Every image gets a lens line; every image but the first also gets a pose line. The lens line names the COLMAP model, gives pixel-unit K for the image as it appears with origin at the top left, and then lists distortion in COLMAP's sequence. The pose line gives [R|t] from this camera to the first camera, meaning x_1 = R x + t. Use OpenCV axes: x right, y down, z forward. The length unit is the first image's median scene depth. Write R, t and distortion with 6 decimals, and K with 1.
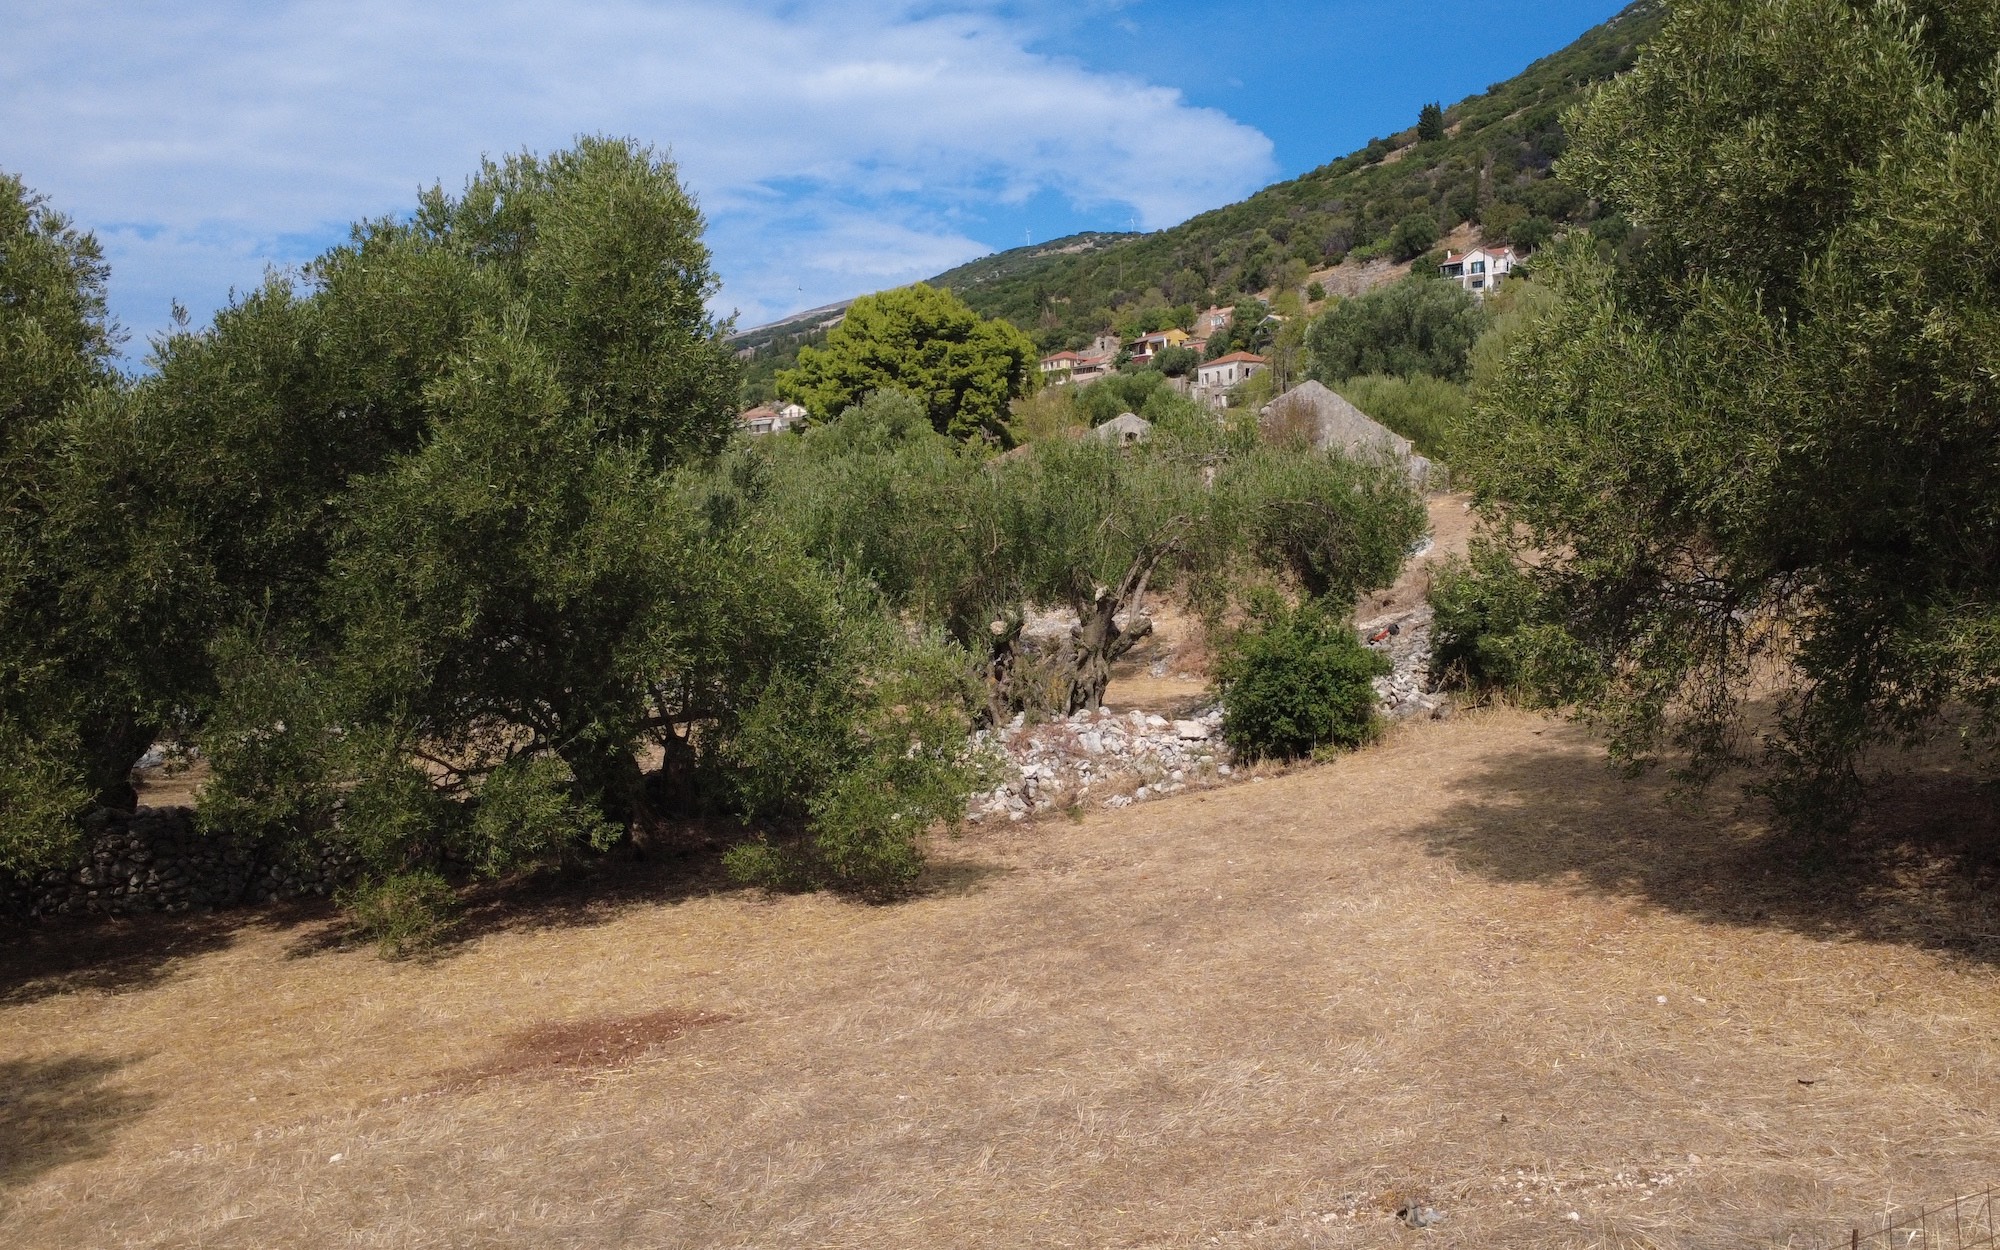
lens RADIAL K [[1624.4, 0, 1117.6], [0, 1624.4, 621.4], [0, 0, 1]] dist [-0.002459, 0.004720]
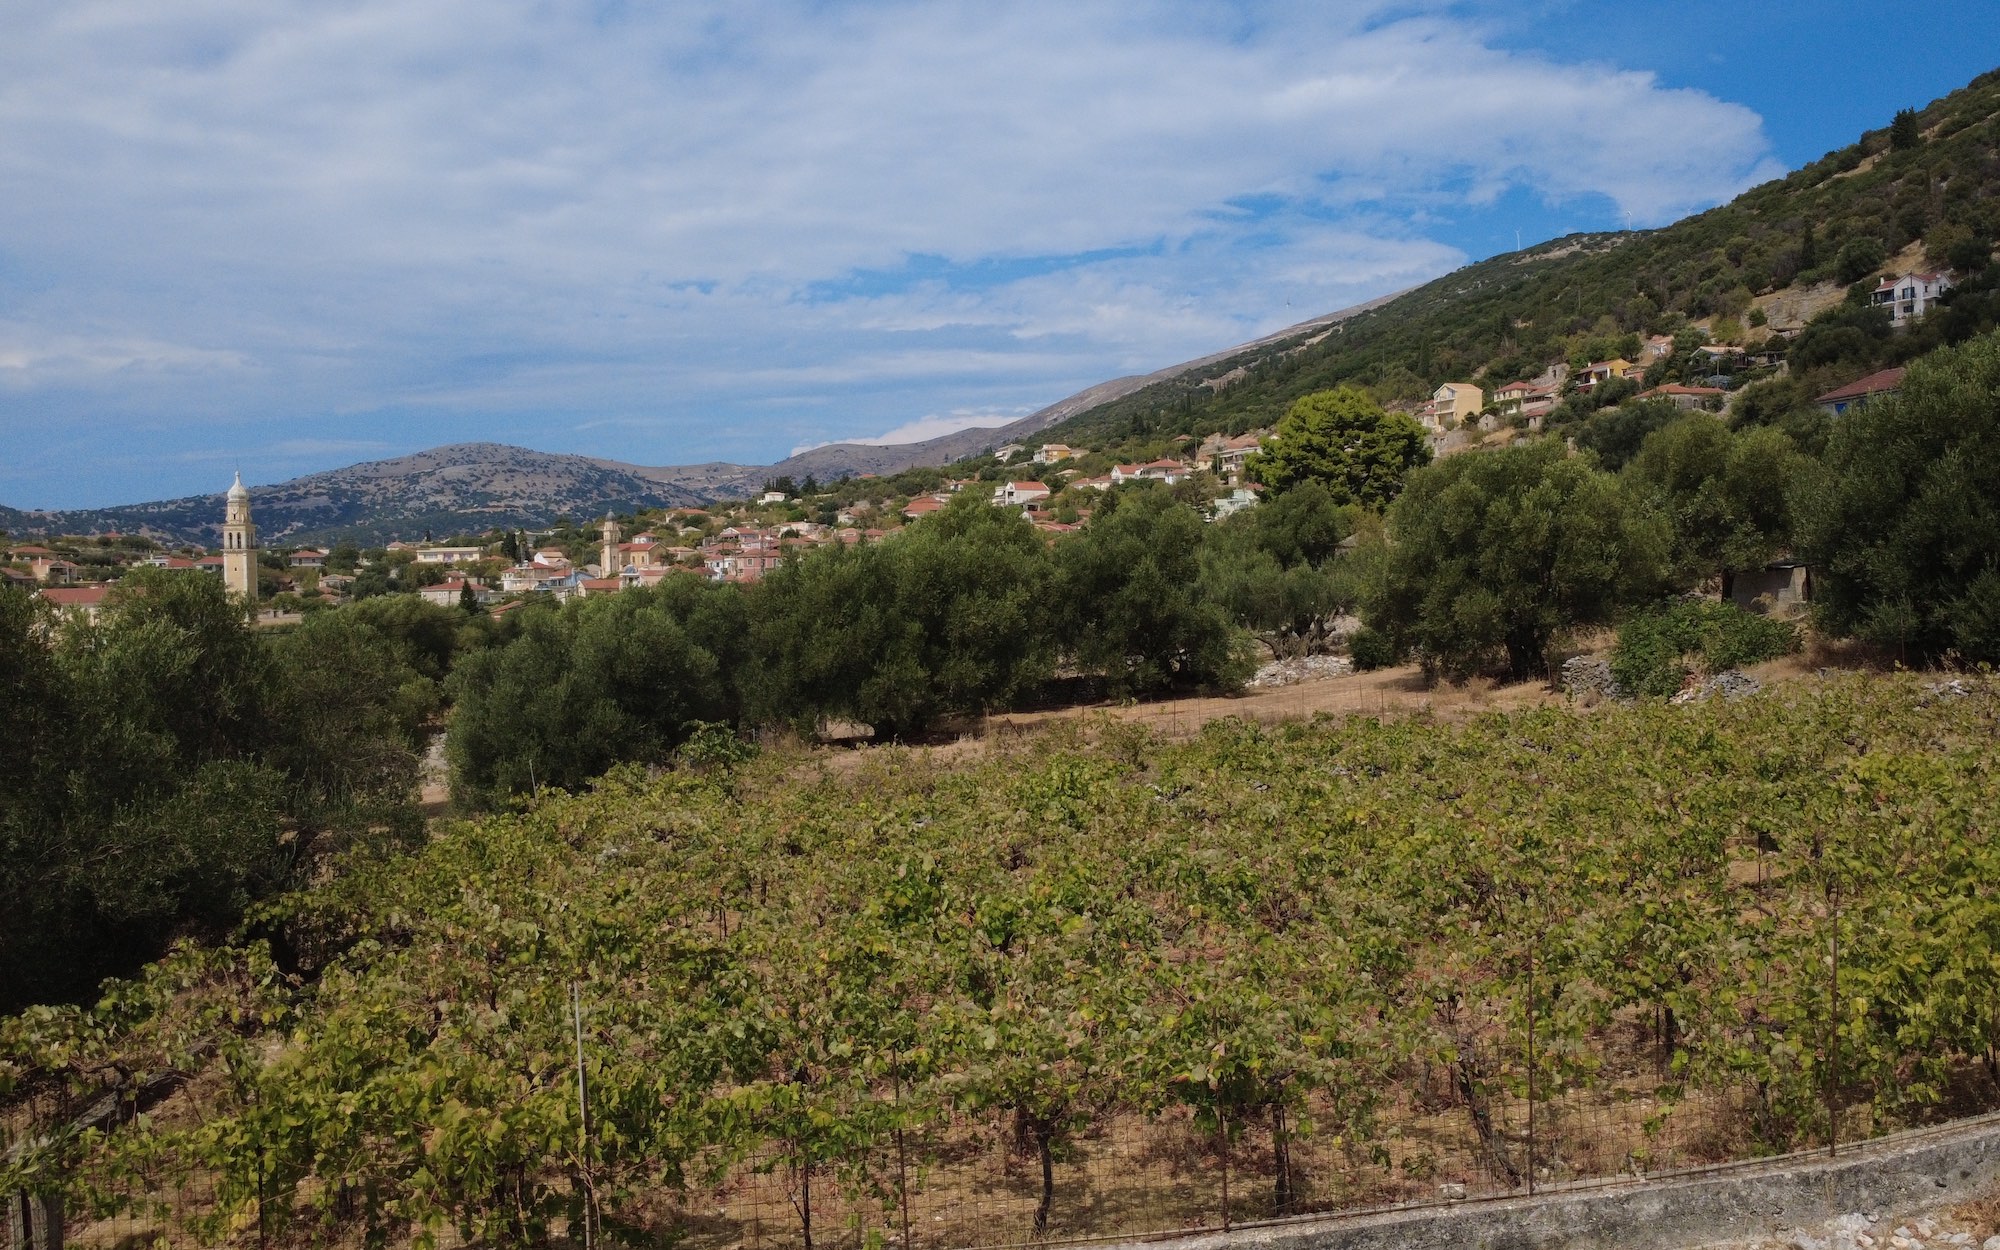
lens RADIAL K [[1624.4, 0, 1117.6], [0, 1624.4, 621.4], [0, 0, 1]] dist [-0.002459, 0.004720]
pose [[0.955800, -0.000286, -0.294017, 0.527588], [-0.001103, 0.999989, -0.004557, 0.004998], [0.294015, 0.004680, 0.955789, -2.023330]]
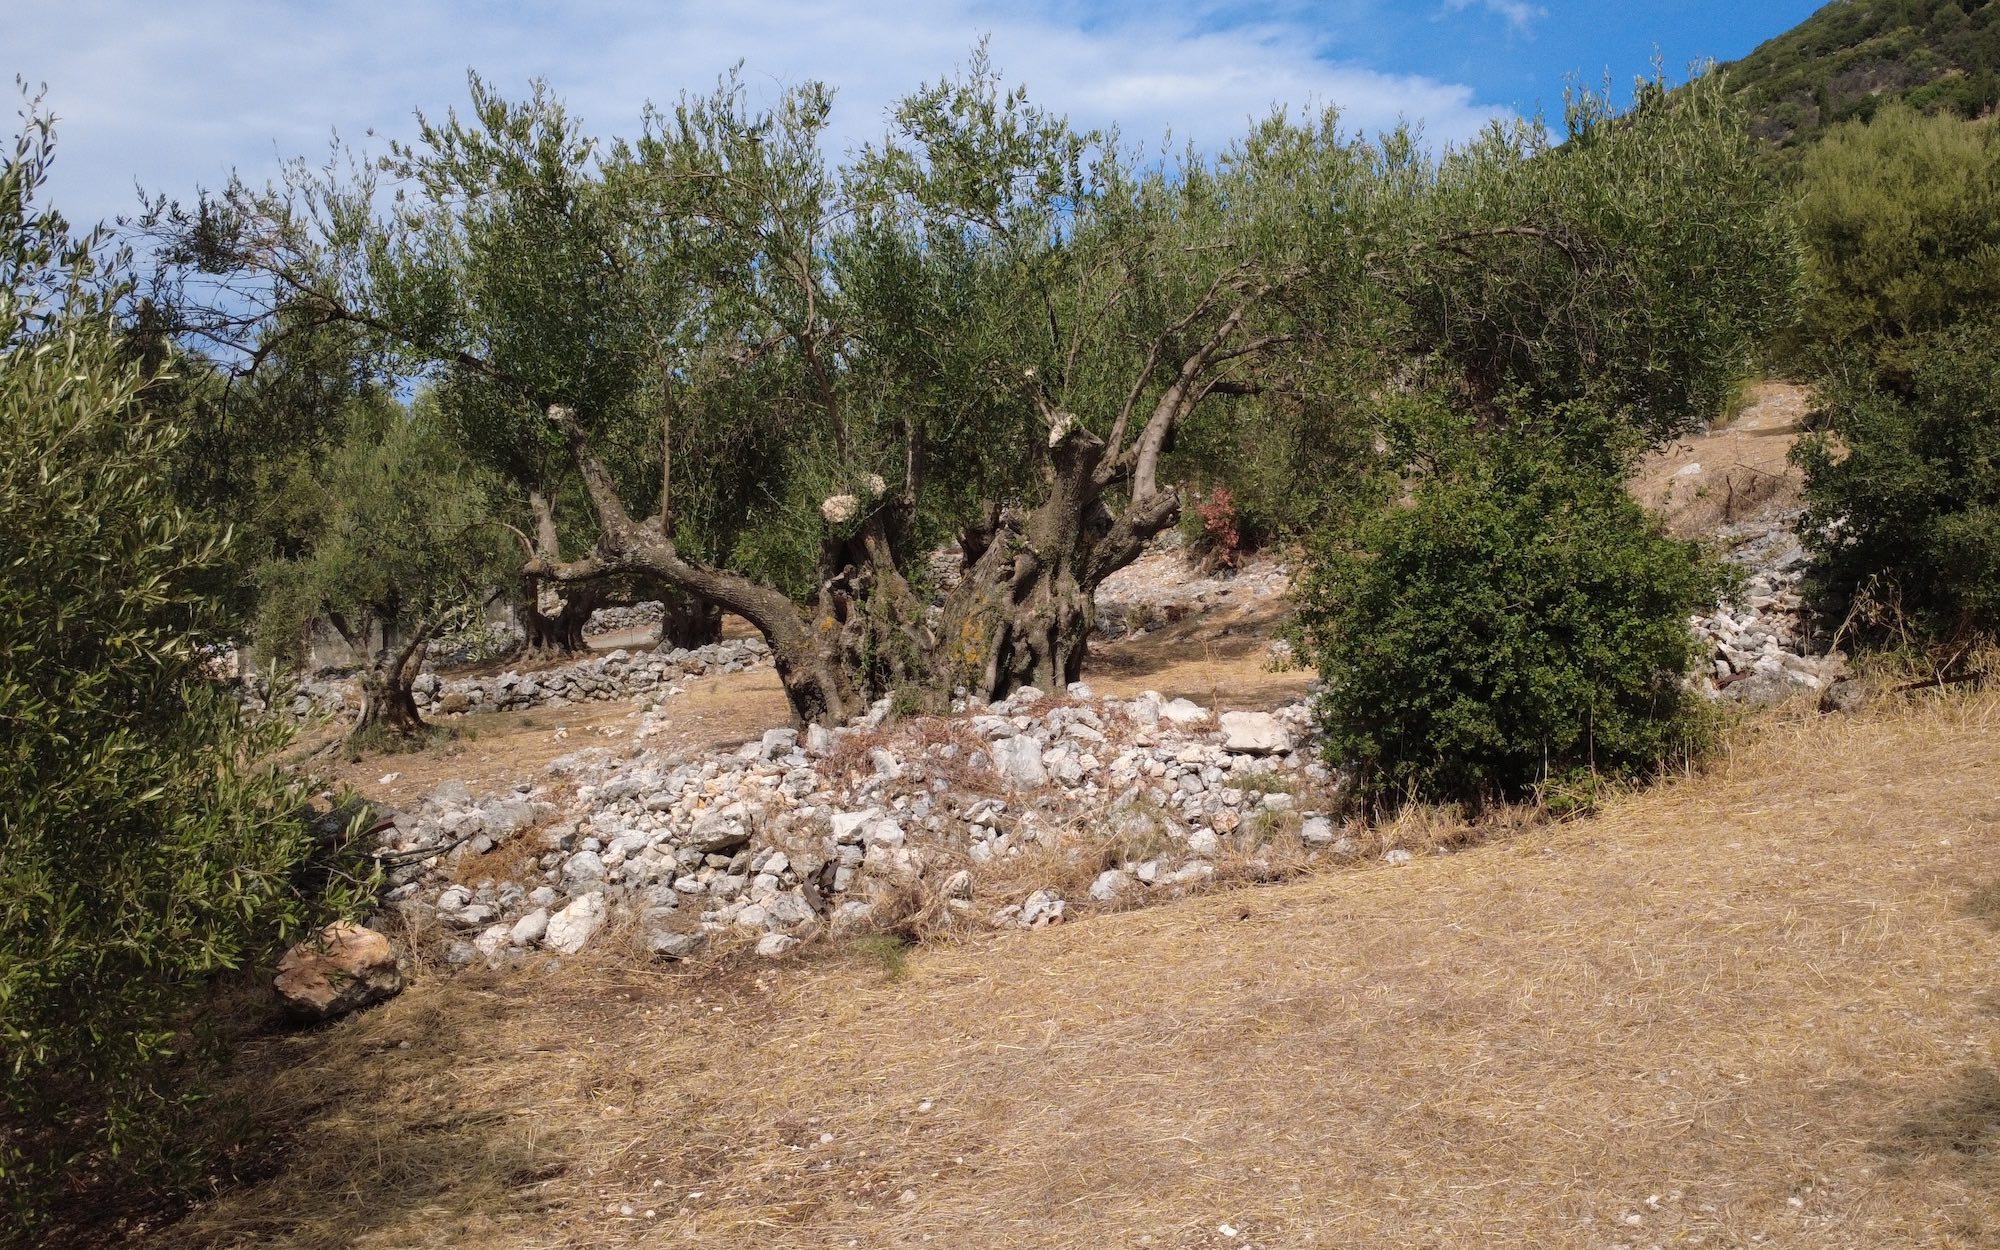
lens RADIAL K [[1624.4, 0, 1117.6], [0, 1624.4, 621.4], [0, 0, 1]] dist [-0.002459, 0.004720]
pose [[0.992059, -0.001454, -0.125762, 0.062588], [0.000334, 0.999960, -0.008924, 0.039943], [0.125770, 0.008811, 0.992020, 0.548396]]
